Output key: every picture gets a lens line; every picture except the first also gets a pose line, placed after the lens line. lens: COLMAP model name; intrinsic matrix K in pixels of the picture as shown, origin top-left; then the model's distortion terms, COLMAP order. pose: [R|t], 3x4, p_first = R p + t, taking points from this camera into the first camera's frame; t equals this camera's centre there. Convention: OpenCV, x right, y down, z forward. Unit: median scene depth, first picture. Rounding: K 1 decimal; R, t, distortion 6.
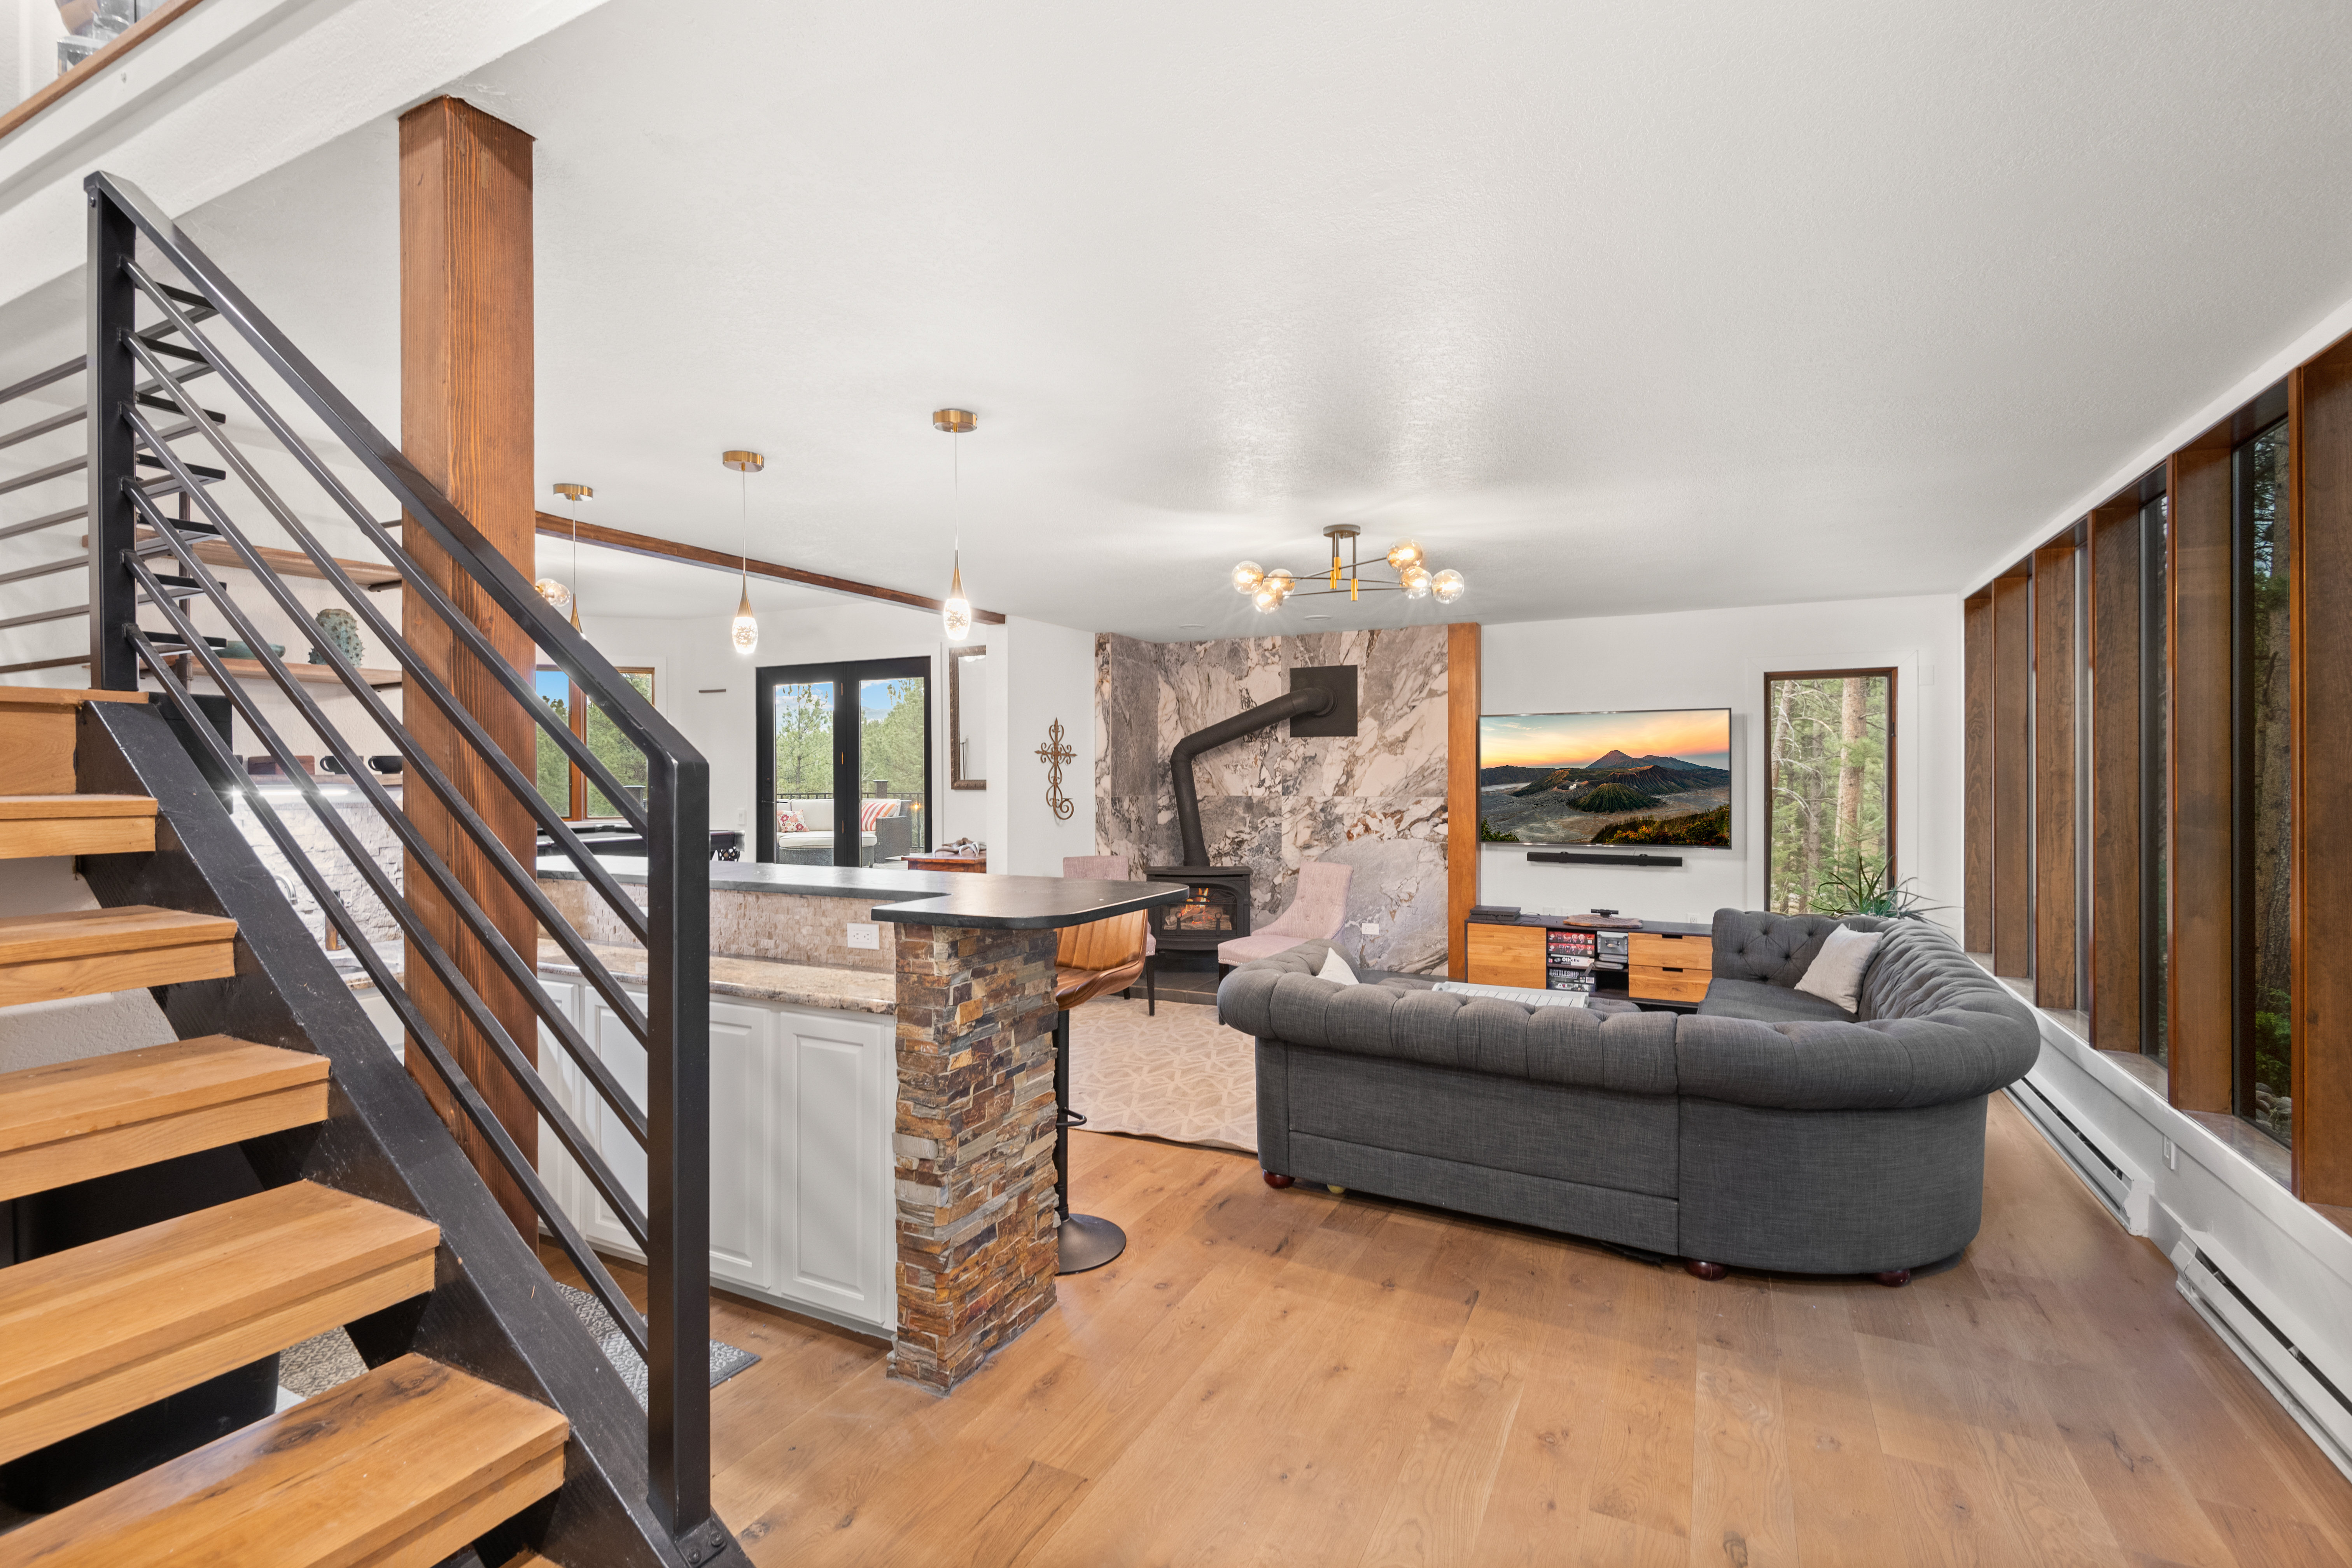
lens RADIAL K [[1066.2, 0, 1172.5], [0, 1066.2, 792.2], [0, 0, 1]] dist [0.000729, -0.000415]
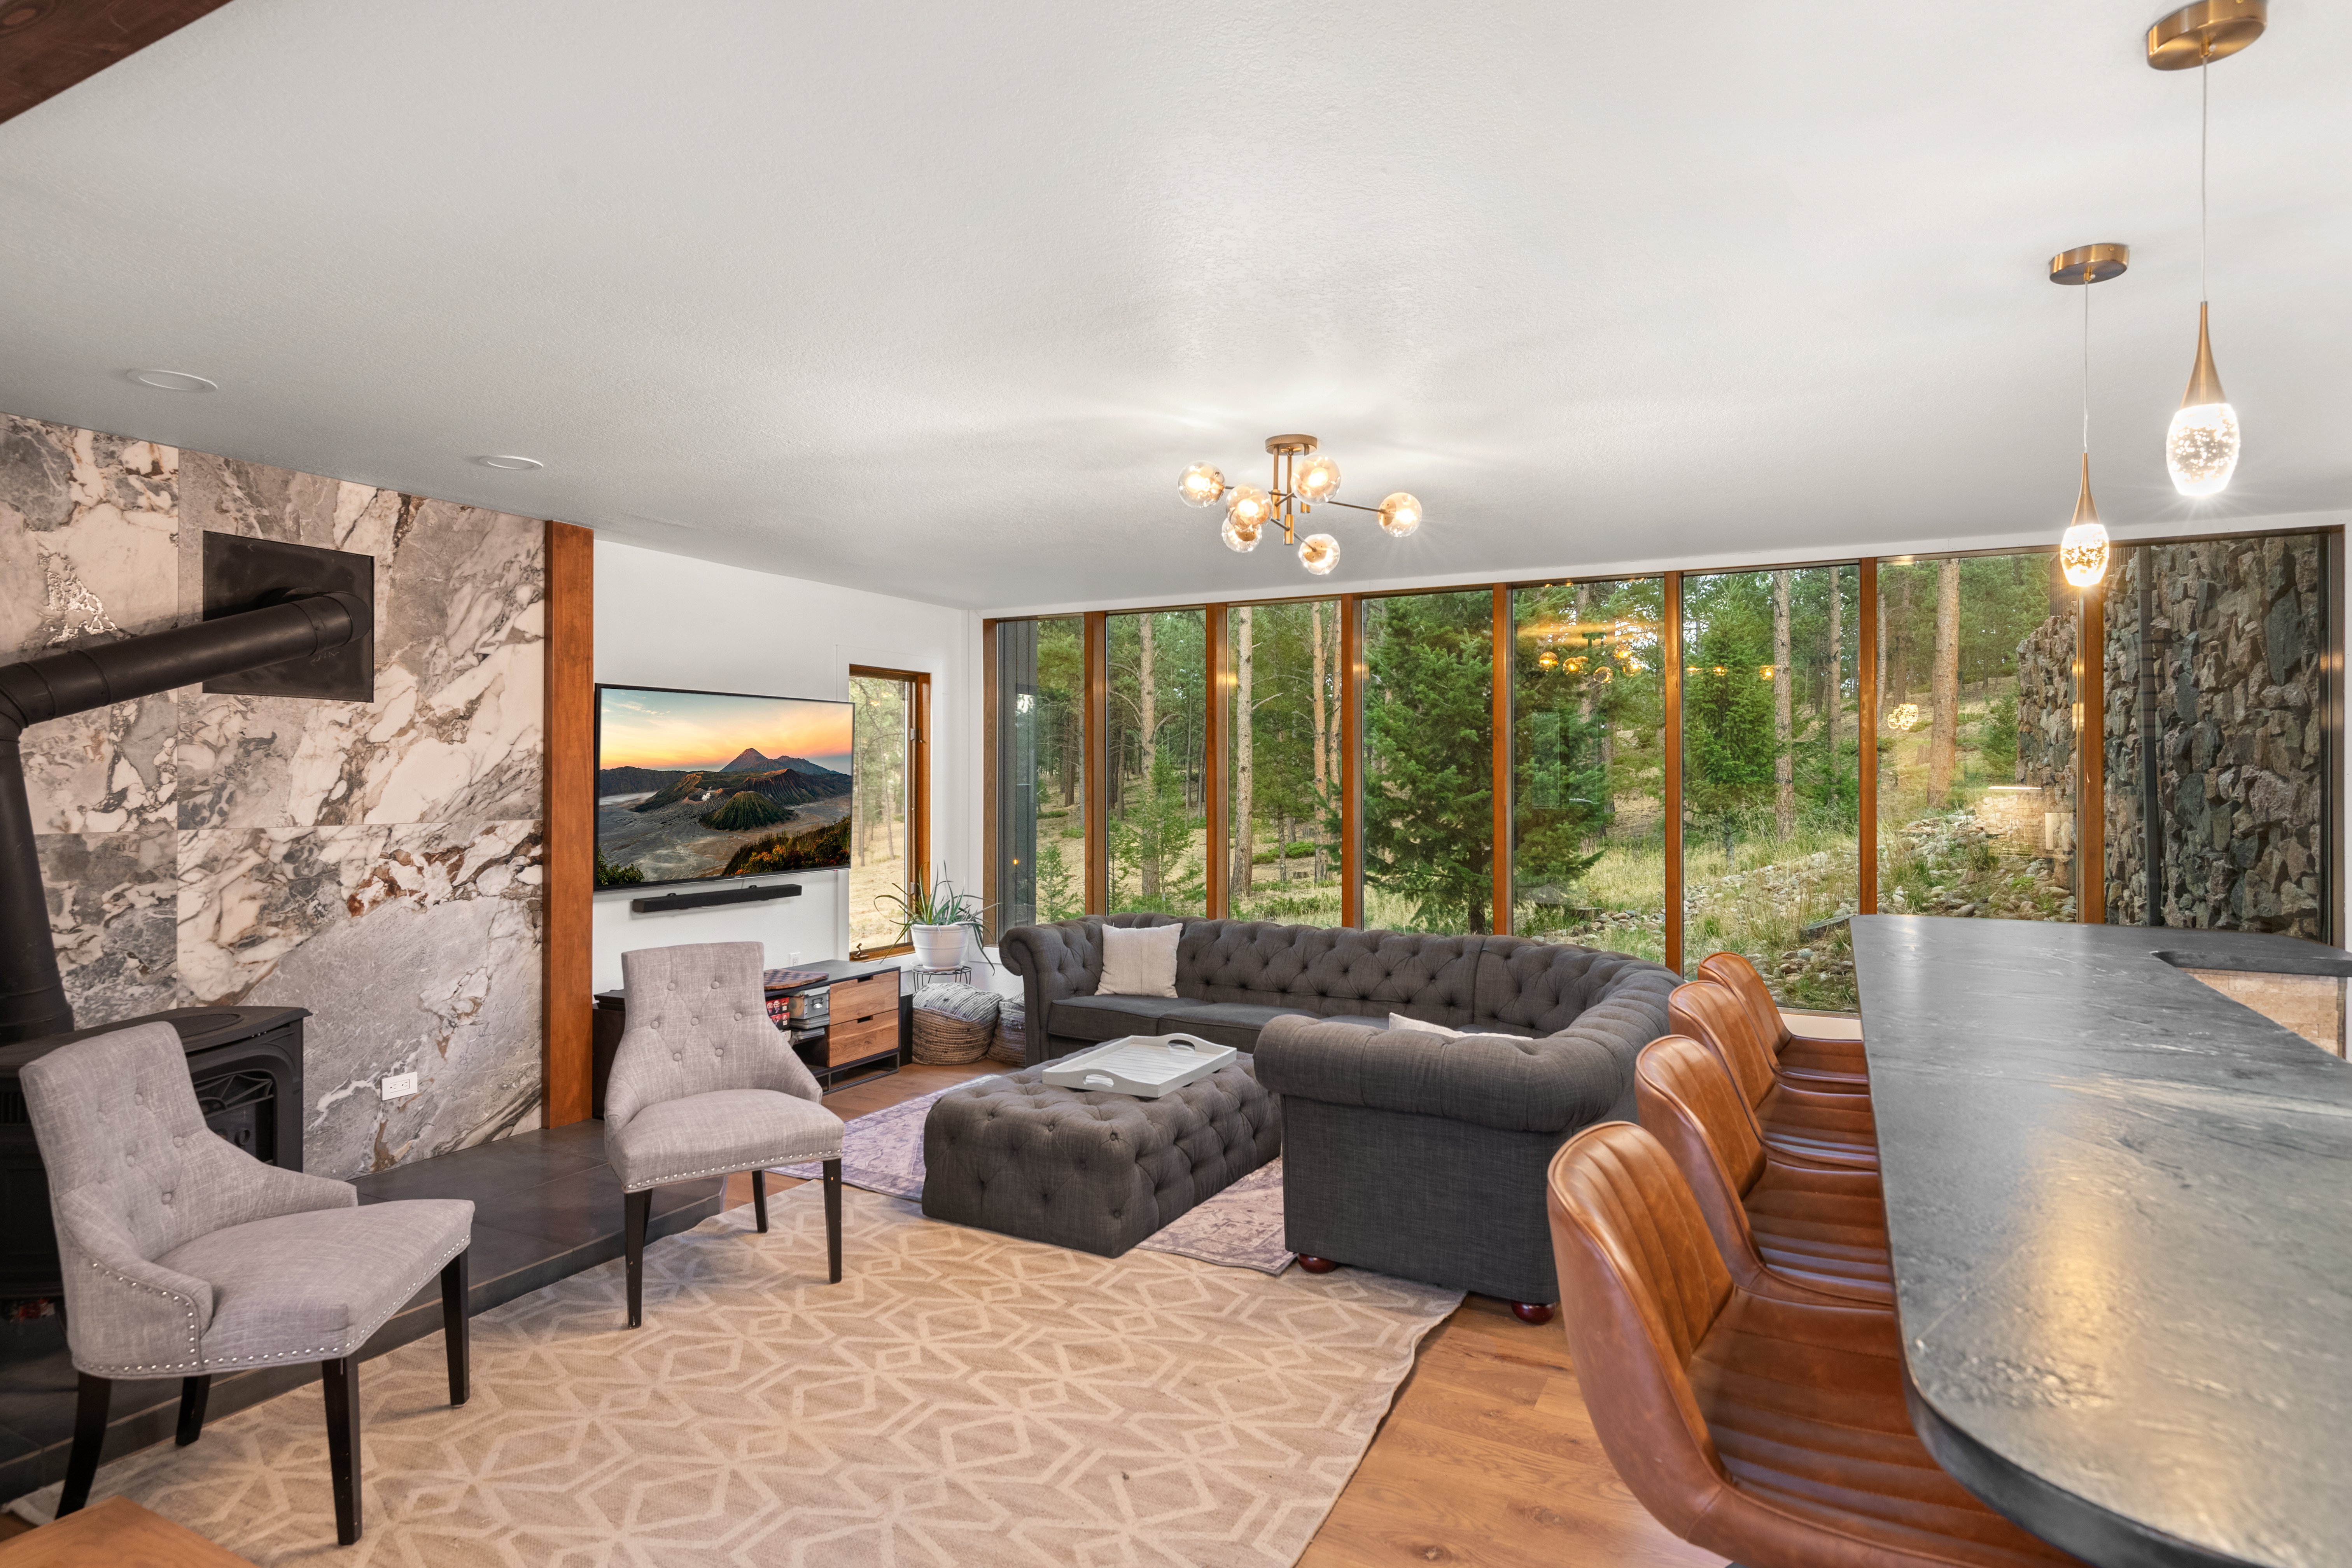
lens RADIAL K [[1238.0, 0, 1191.6], [0, 1238.0, 782.1], [0, 0, 1]] dist [0.011722, -0.001162]
pose [[0.003360, -0.002633, 0.999991, -0.409622], [0.012336, 0.999921, 0.002591, -0.012538], [-0.999918, 0.012327, 0.003392, 0.636260]]
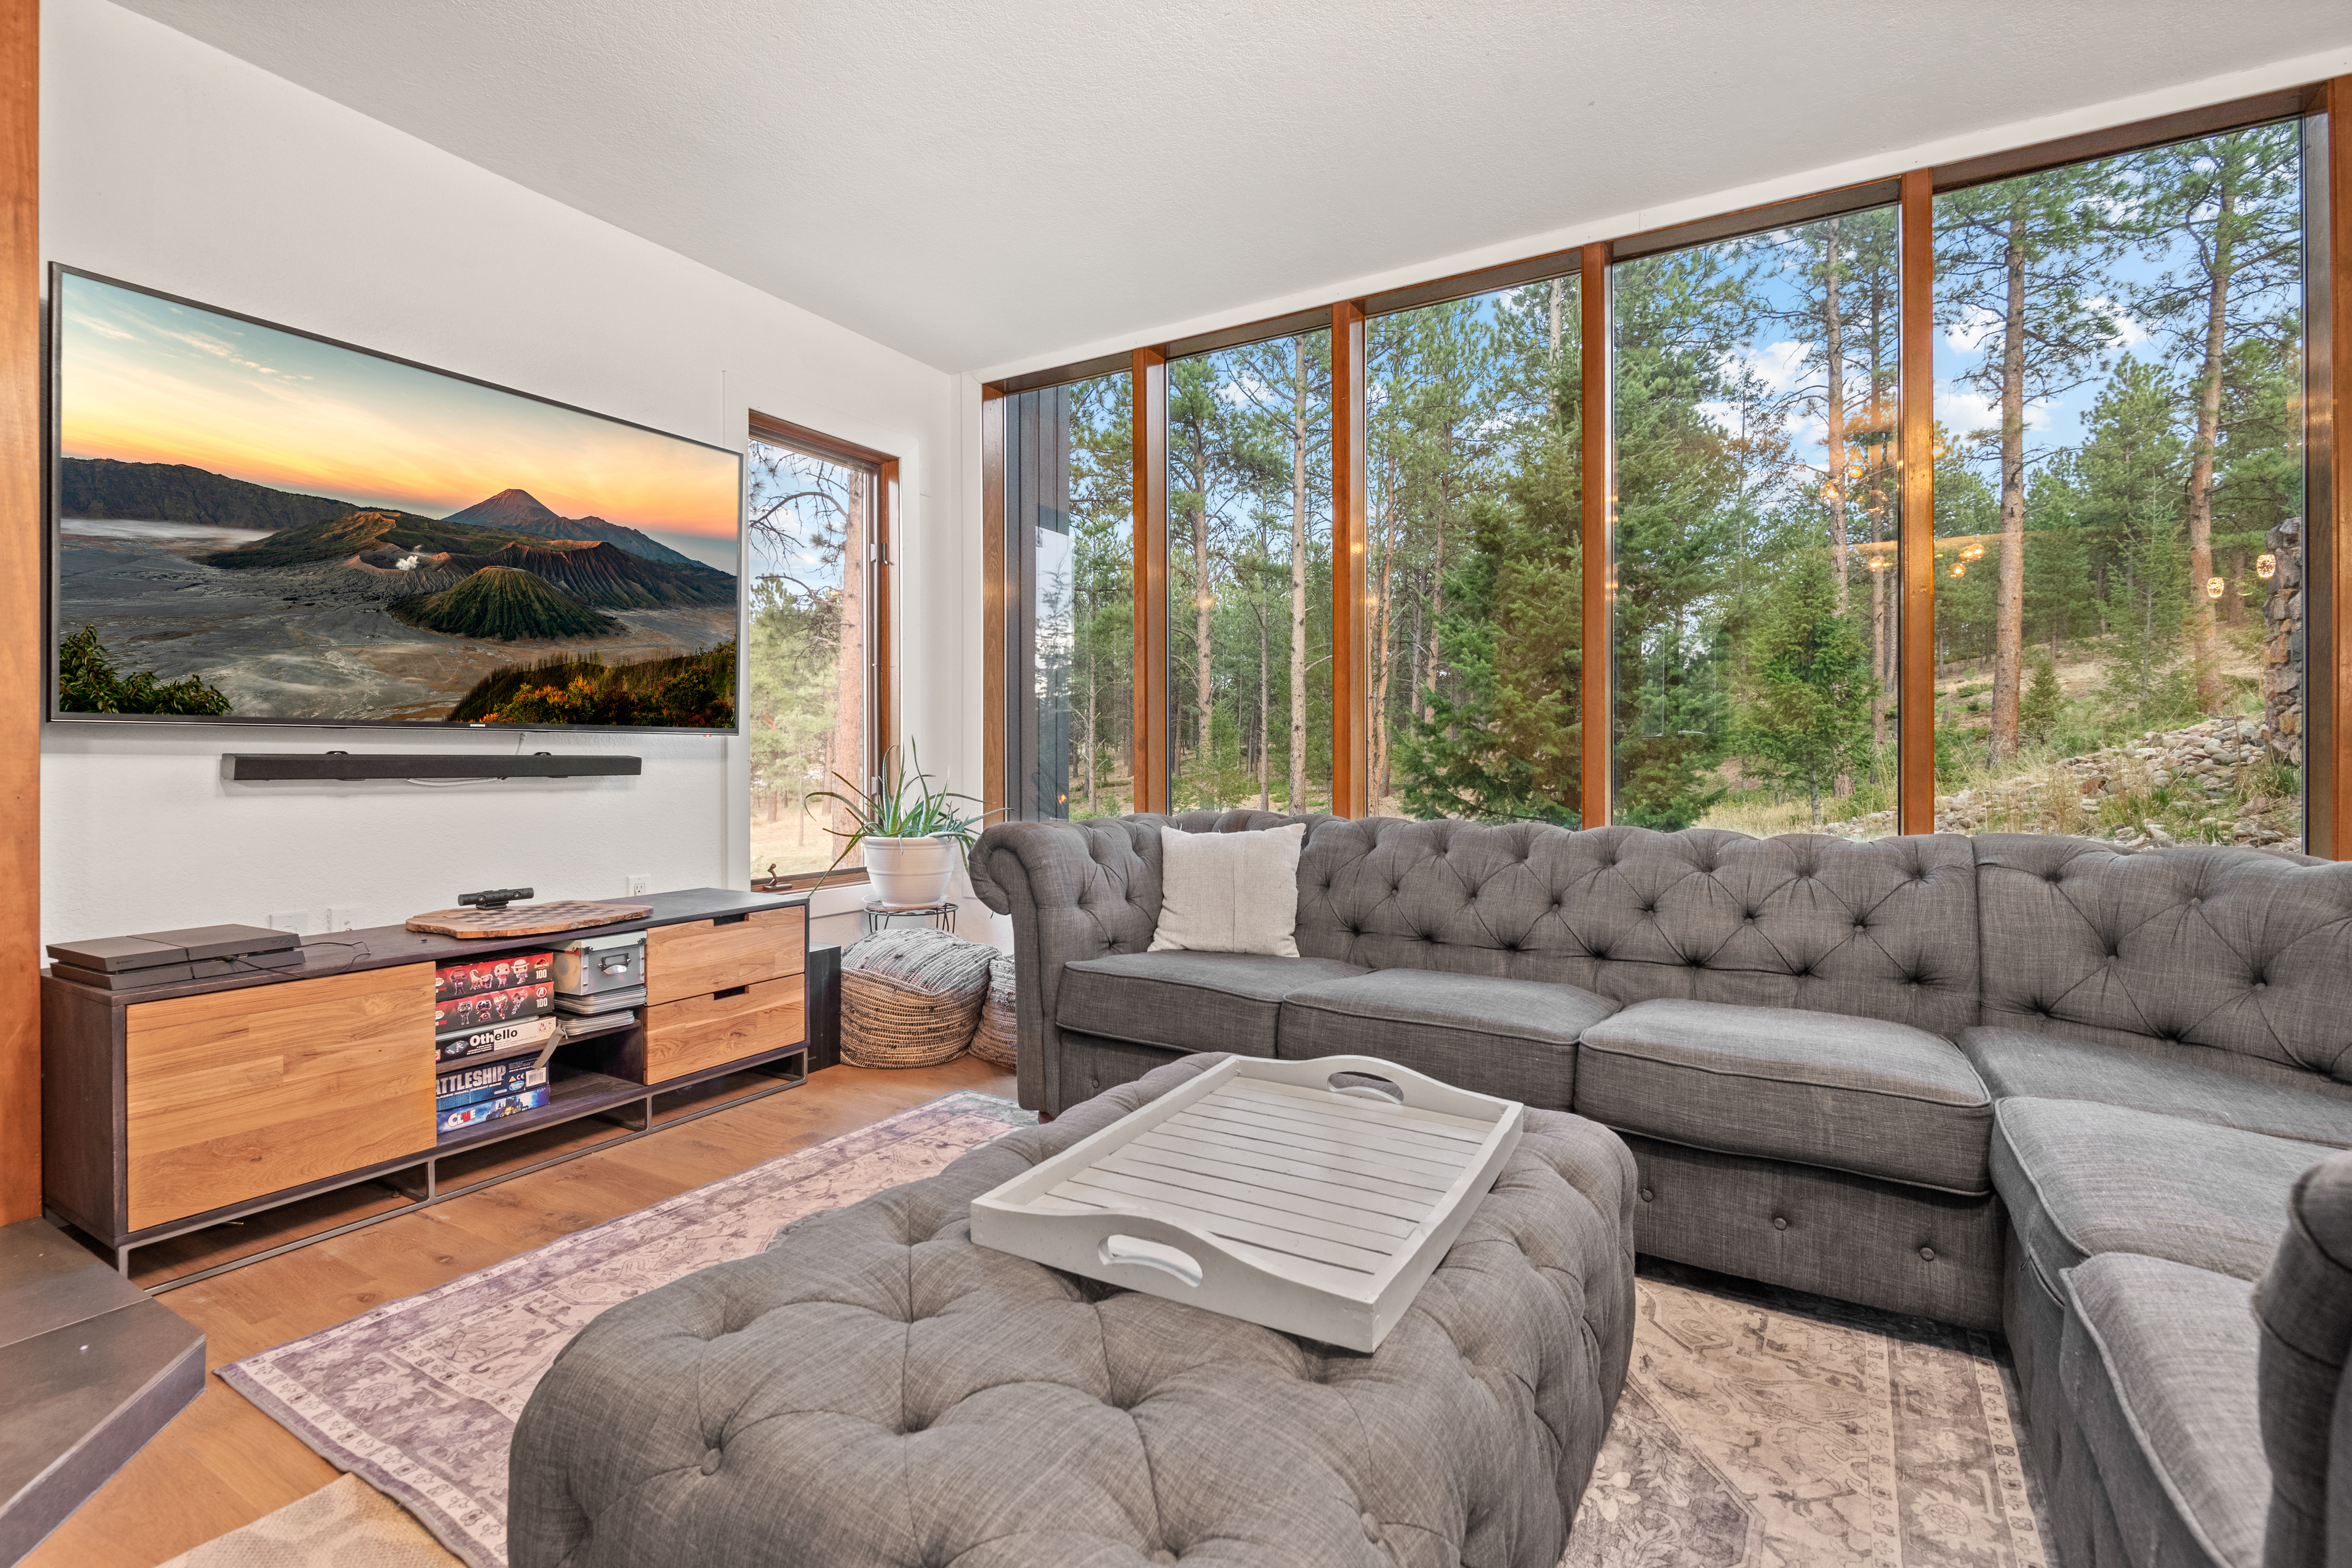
lens RADIAL K [[1066.2, 0, 1165.0], [0, 1066.2, 745.3], [0, 0, 1]] dist [0.000729, -0.000415]
pose [[0.071931, 0.012940, 0.997326, 0.030595], [0.016190, 0.999769, -0.014139, 0.061662], [-0.997278, 0.017164, 0.071704, 0.670435]]
